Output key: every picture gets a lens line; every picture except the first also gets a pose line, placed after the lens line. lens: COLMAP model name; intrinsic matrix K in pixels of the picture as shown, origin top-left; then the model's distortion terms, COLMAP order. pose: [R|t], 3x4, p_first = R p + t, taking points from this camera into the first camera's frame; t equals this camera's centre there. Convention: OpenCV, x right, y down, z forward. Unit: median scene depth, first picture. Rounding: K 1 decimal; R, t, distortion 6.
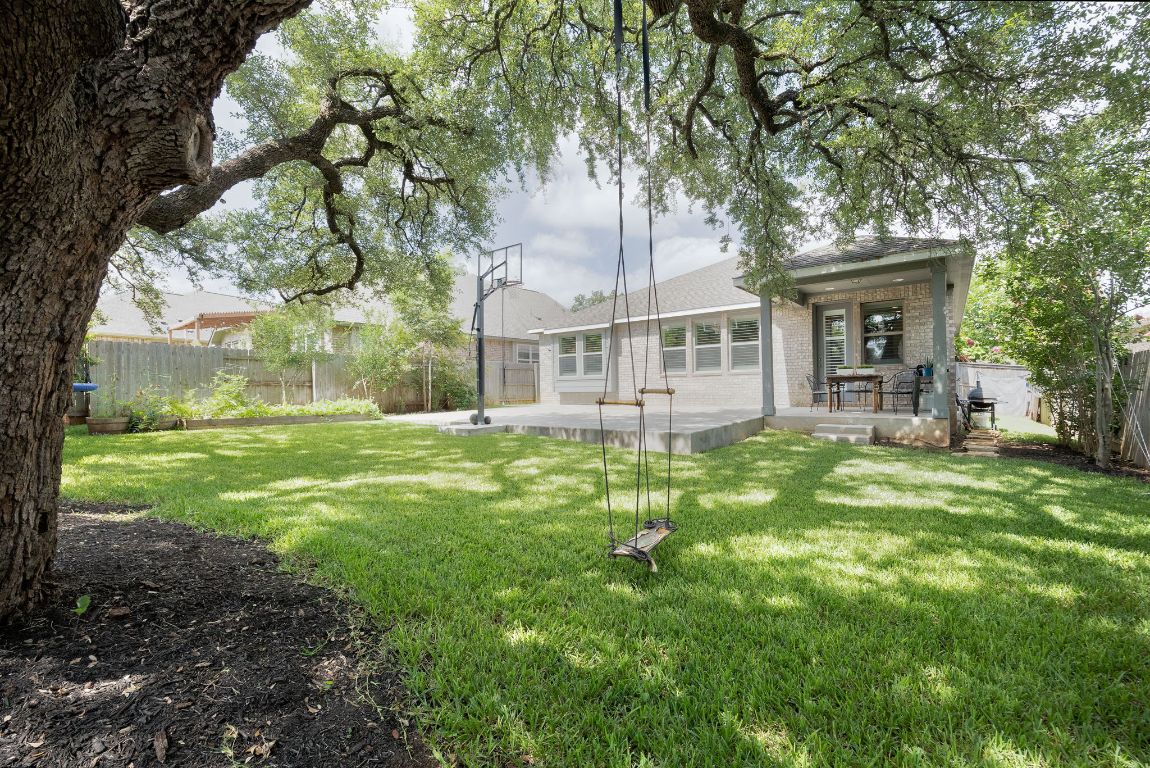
lens RADIAL K [[506.2, 0, 564.0], [0, 506.2, 382.7], [0, 0, 1]] dist [-0.013809, -0.000105]
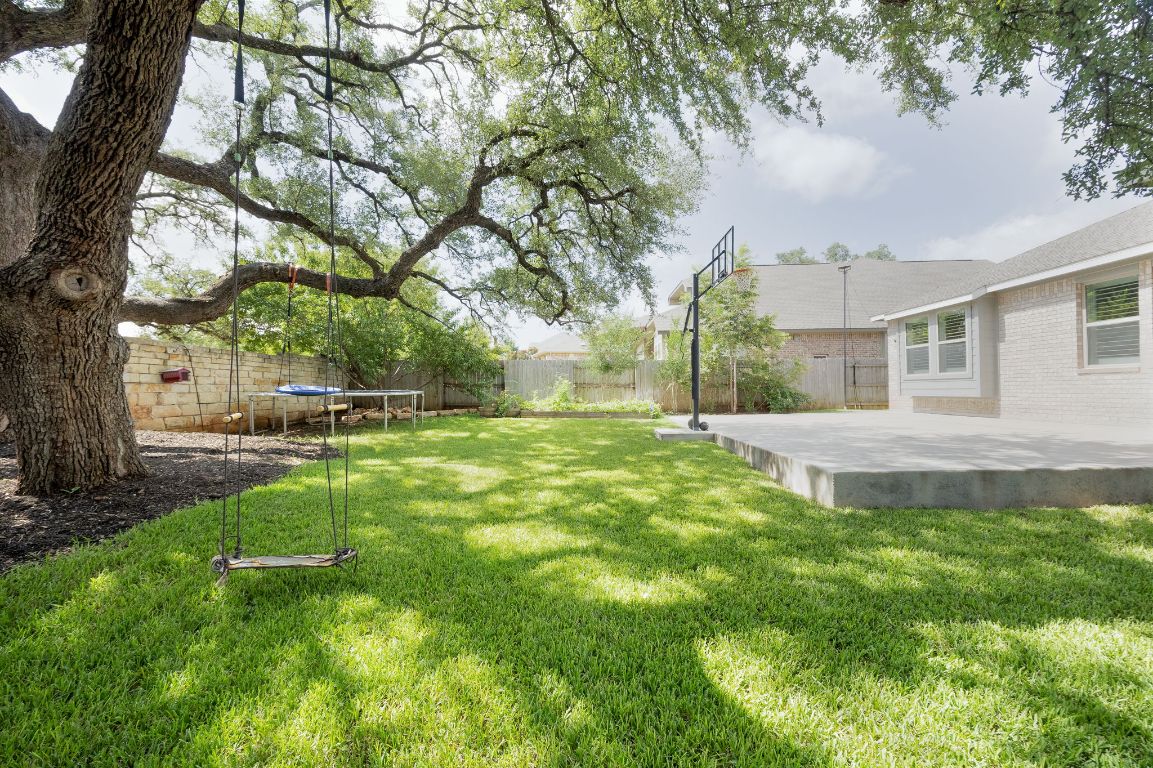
lens RADIAL K [[456.4, 0, 544.4], [0, 456.4, 370.5], [0, 0, 1]] dist [0.000551, -0.000005]
pose [[0.584272, -0.026247, -0.811133, 0.238995], [0.007095, 0.999604, -0.027235, -0.004803], [0.811527, 0.010158, 0.584227, 0.184426]]
